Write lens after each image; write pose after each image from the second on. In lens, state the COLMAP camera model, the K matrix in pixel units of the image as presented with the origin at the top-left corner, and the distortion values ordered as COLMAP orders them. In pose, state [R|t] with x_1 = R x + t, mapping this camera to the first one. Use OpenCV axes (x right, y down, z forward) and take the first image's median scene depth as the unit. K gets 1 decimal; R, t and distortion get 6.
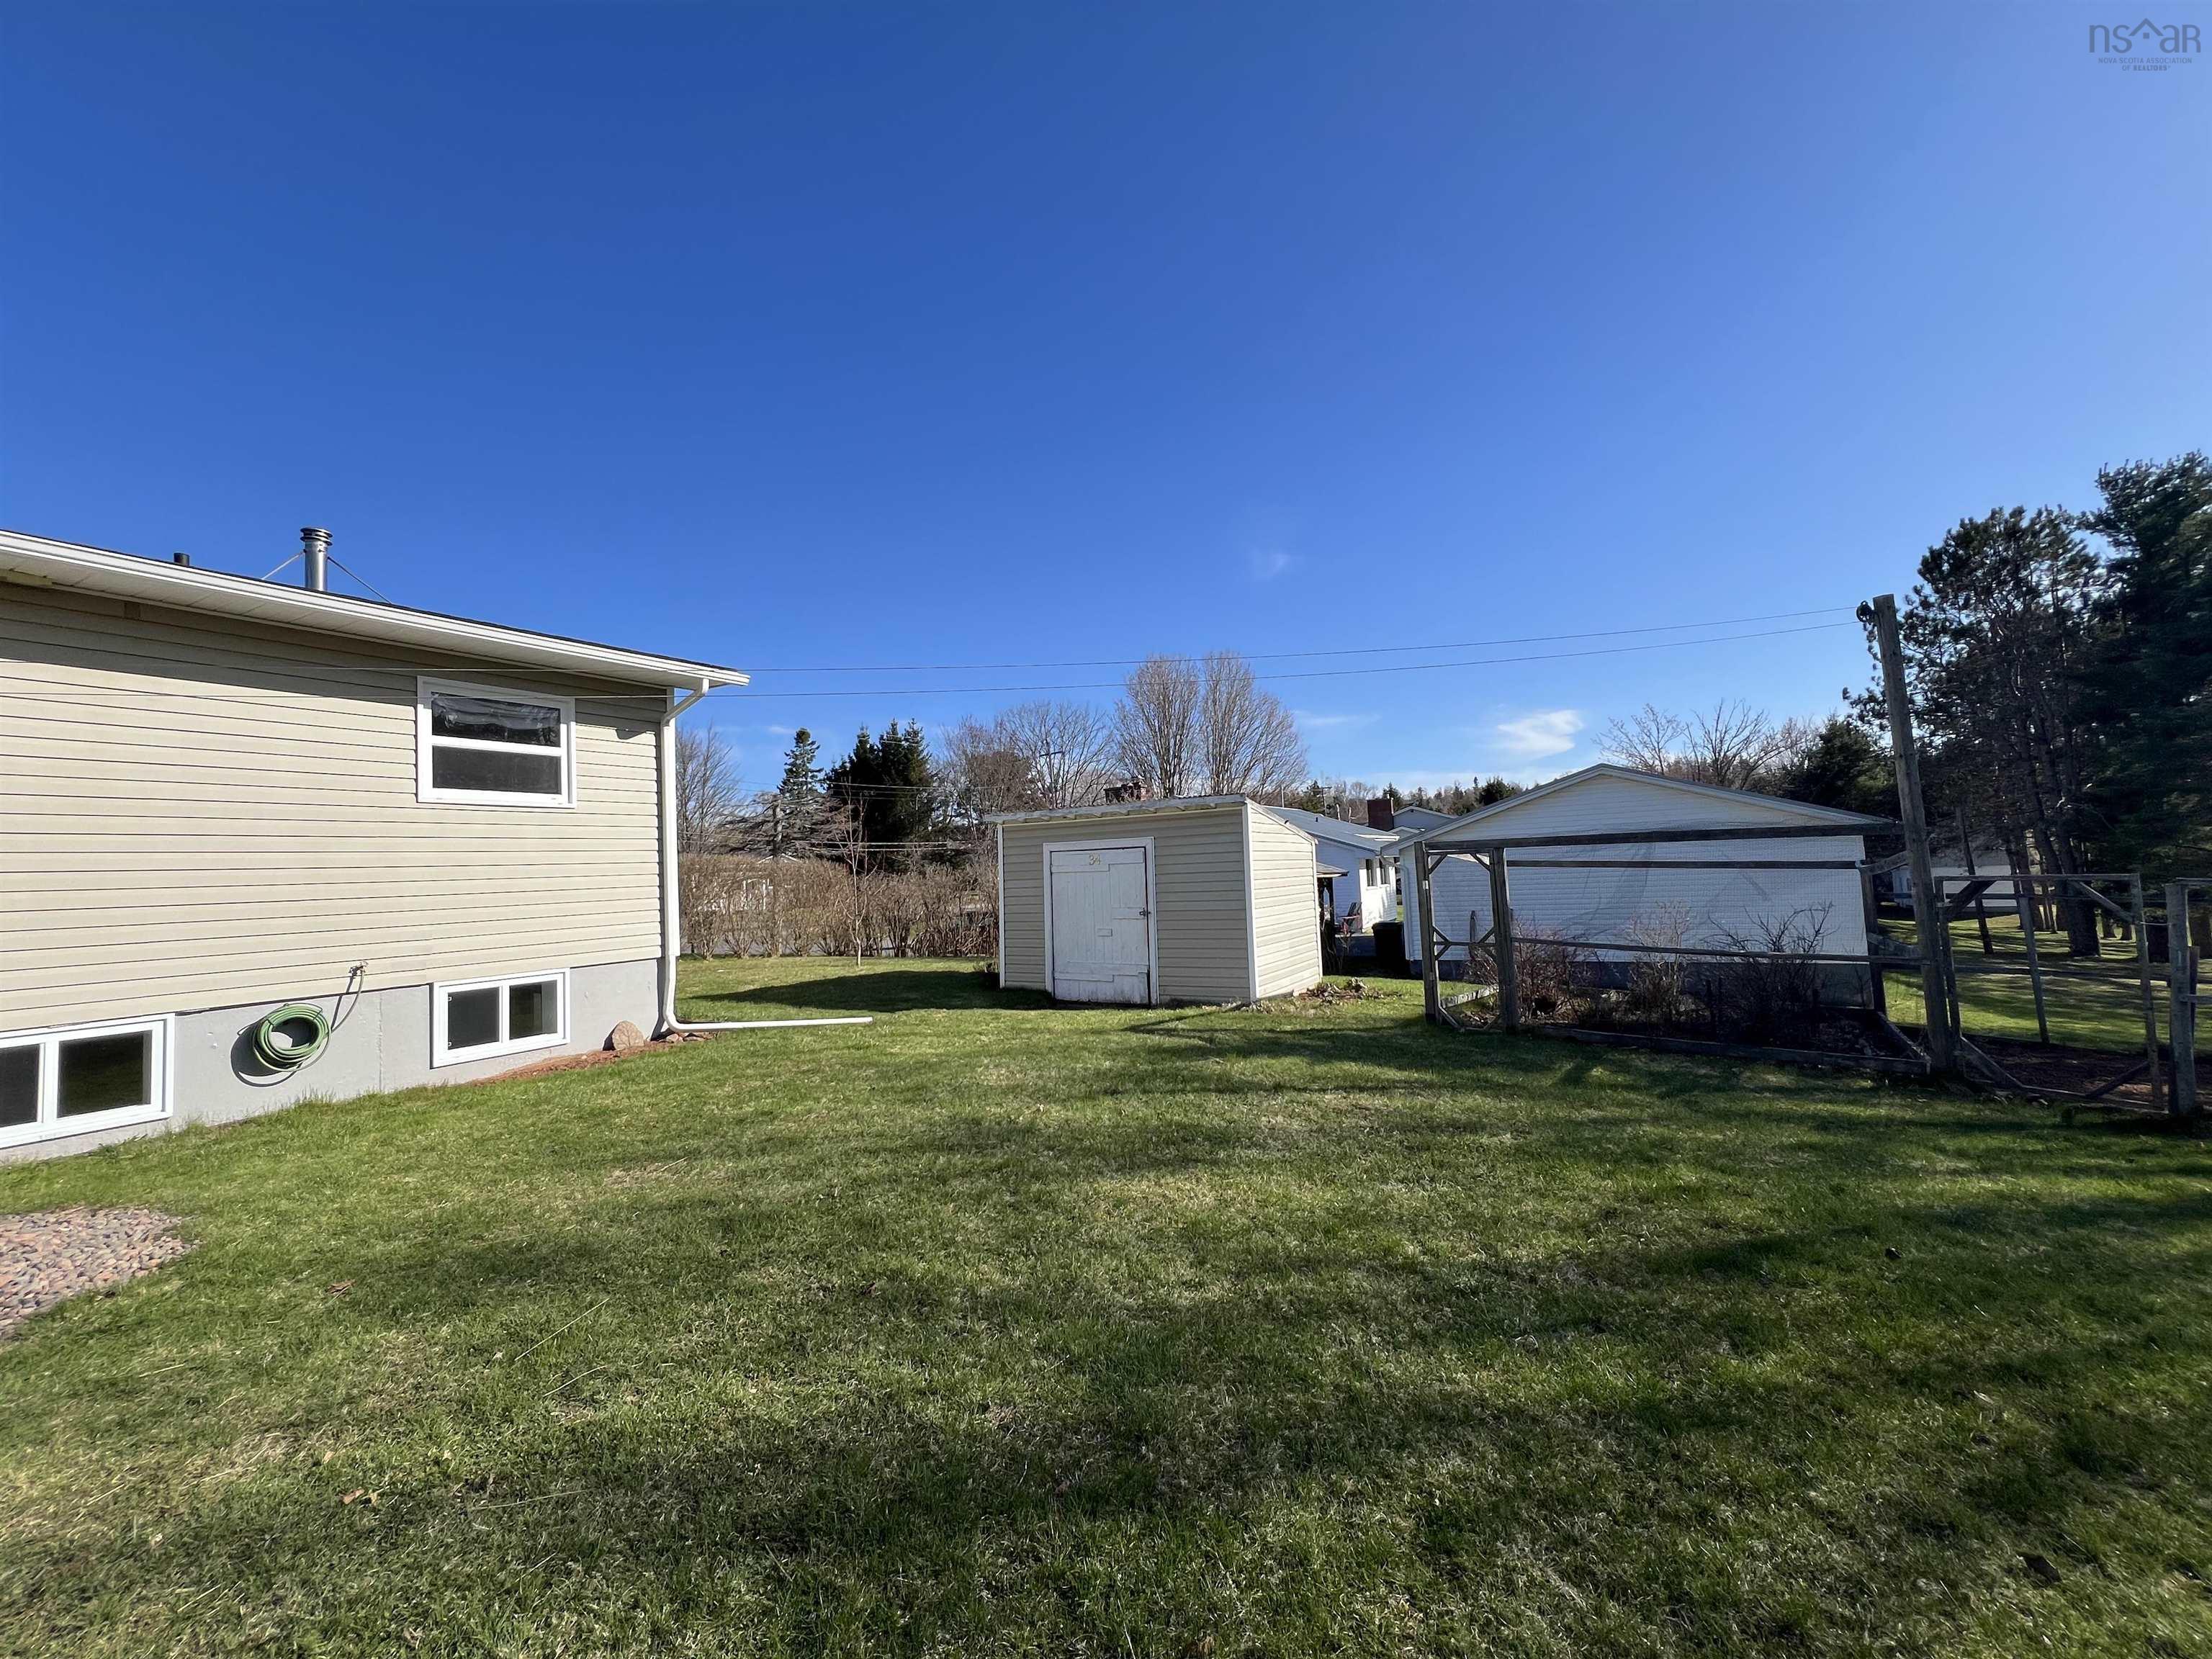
lens RADIAL K [[889.6, 0, 1105.1], [0, 889.6, 824.5], [0, 0, 1]] dist [0.000262, -0.000121]
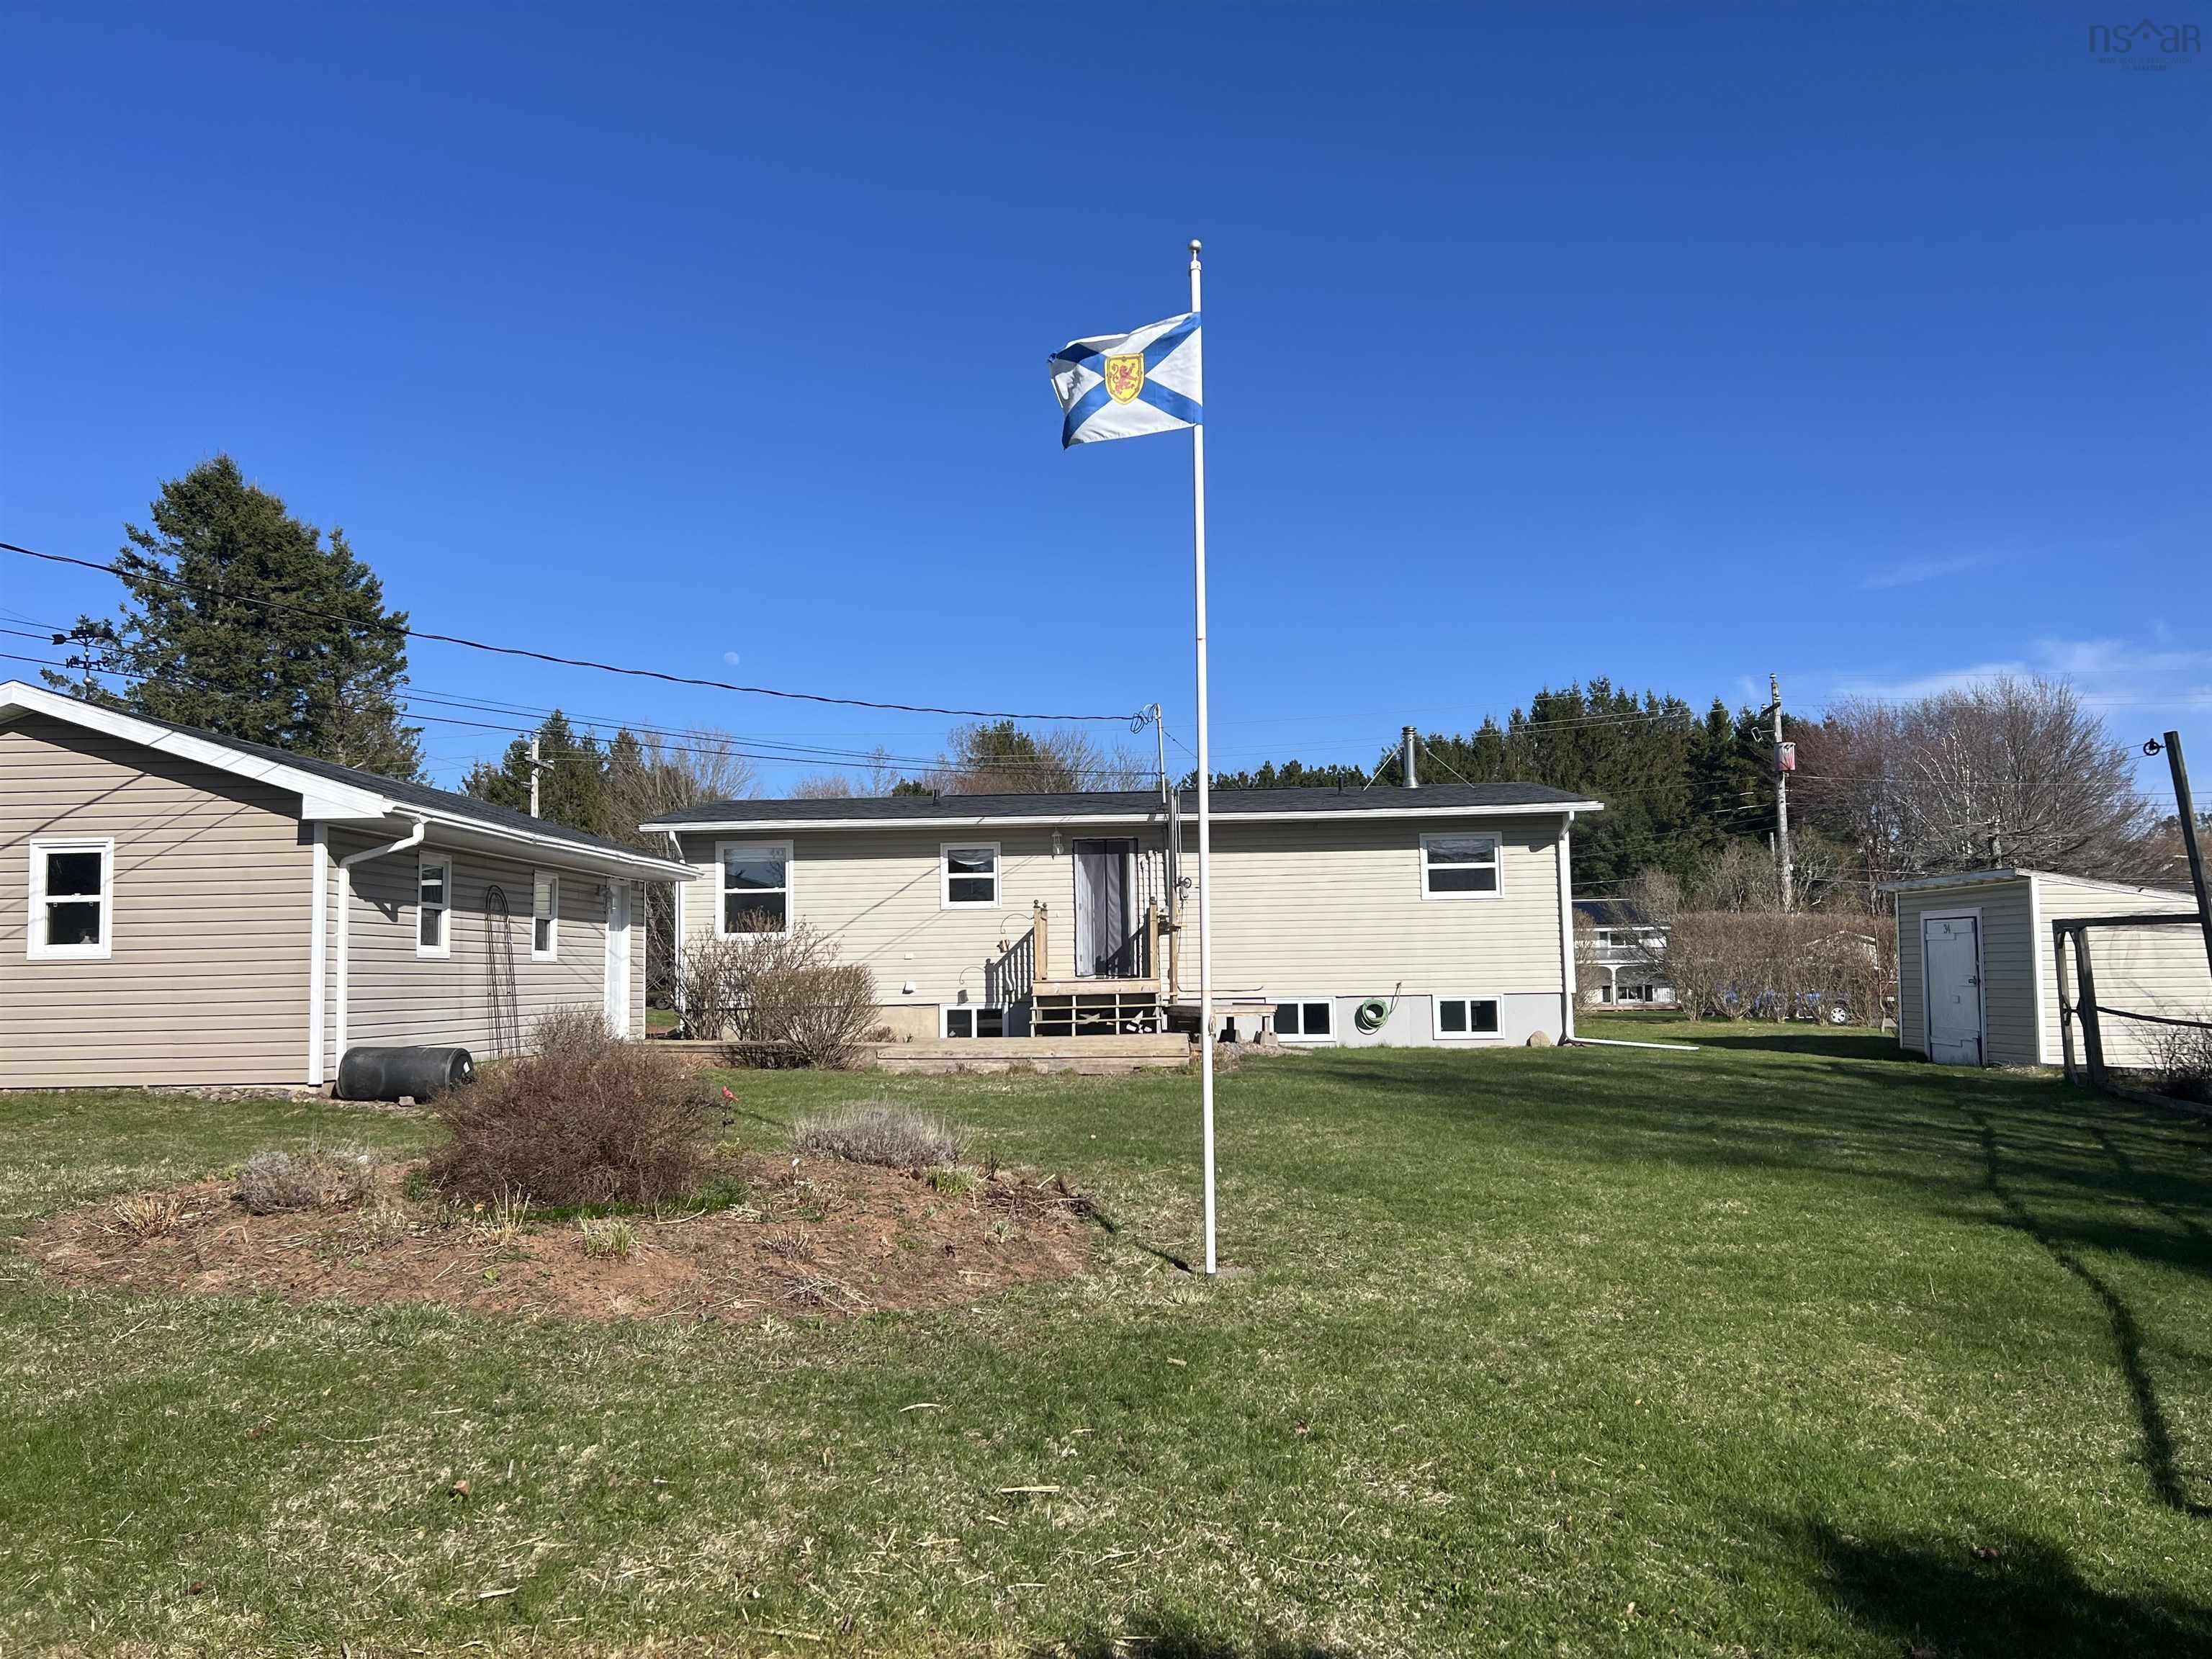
lens RADIAL K [[1655.4, 0, 1104.6], [0, 1655.4, 830.7], [0, 0, 1]] dist [-0.001843, -0.000685]
pose [[0.495173, -0.042088, -0.867774, 1.922273], [0.041824, 0.998823, -0.024578, -0.110977], [0.867787, -0.024124, 0.496351, -1.314428]]
